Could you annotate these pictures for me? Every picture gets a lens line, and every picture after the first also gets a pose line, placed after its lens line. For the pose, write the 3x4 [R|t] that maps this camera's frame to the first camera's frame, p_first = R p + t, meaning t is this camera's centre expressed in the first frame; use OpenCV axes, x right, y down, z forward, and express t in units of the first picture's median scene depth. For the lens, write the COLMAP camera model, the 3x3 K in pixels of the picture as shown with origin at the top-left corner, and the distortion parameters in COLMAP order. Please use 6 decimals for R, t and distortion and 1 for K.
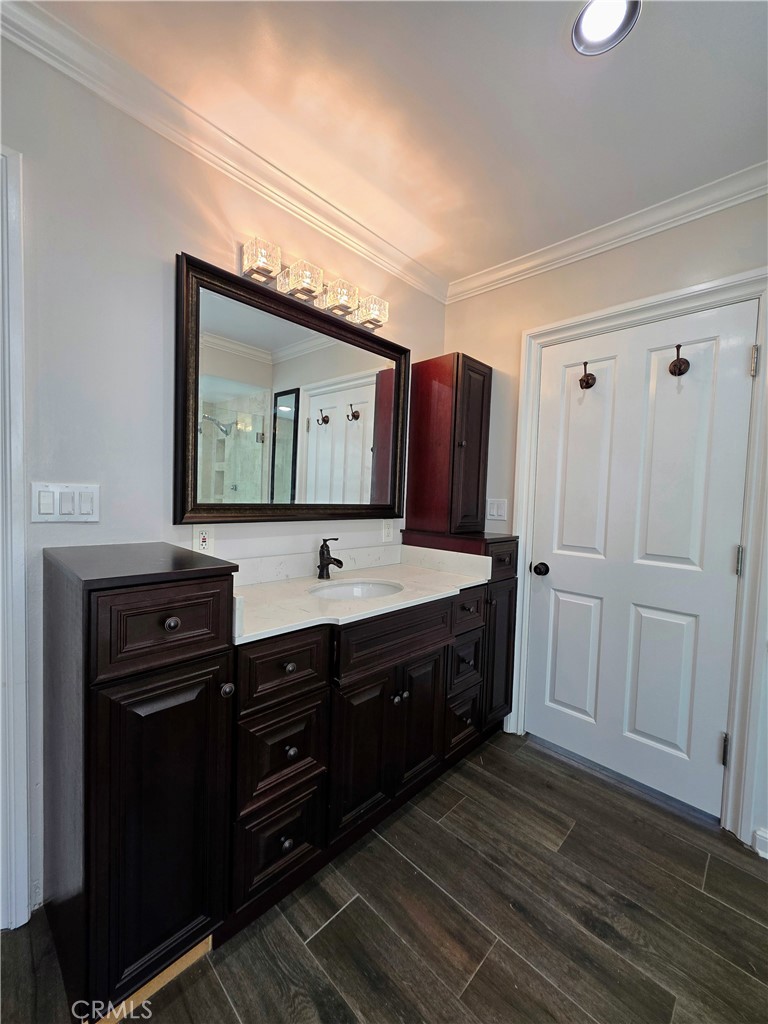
lens RADIAL K [[410.1, 0, 386.1], [0, 410.1, 514.1], [0, 0, 1]] dist [0.001692, 0.000037]
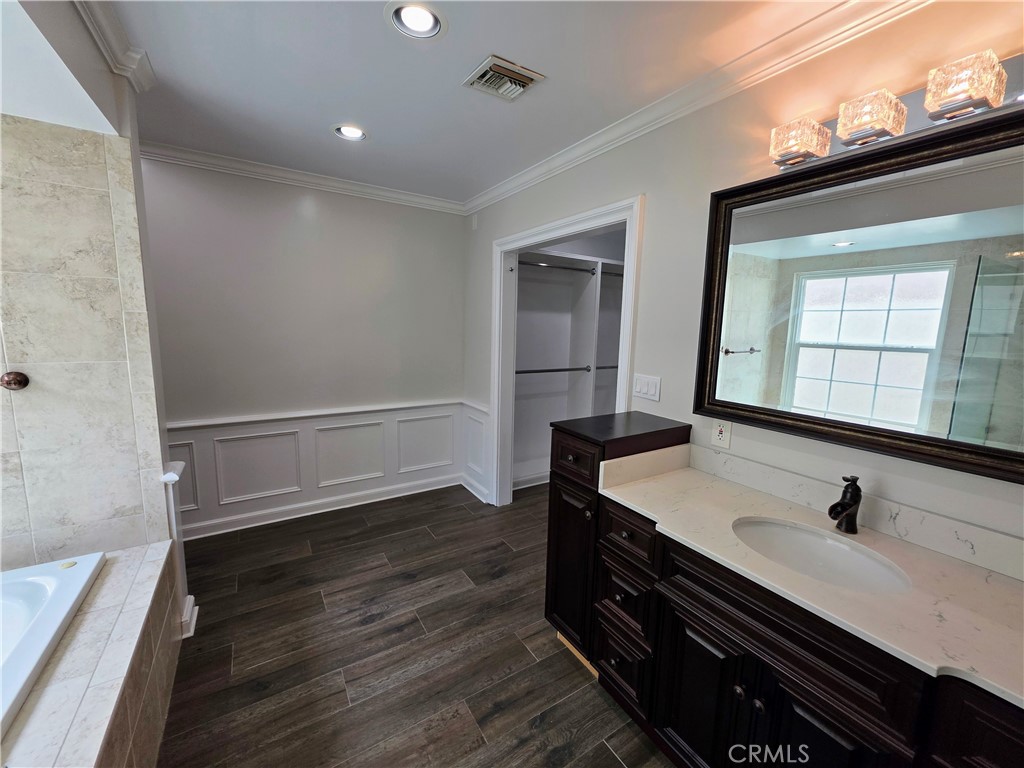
lens RADIAL K [[410.1, 0, 515.4], [0, 410.1, 381.2], [0, 0, 1]] dist [0.001692, 0.000037]
pose [[-0.237011, 0.094117, -0.966937, 0.971299], [-0.076399, 0.990408, 0.115128, -0.204478], [0.968498, 0.101160, -0.227547, 0.862696]]
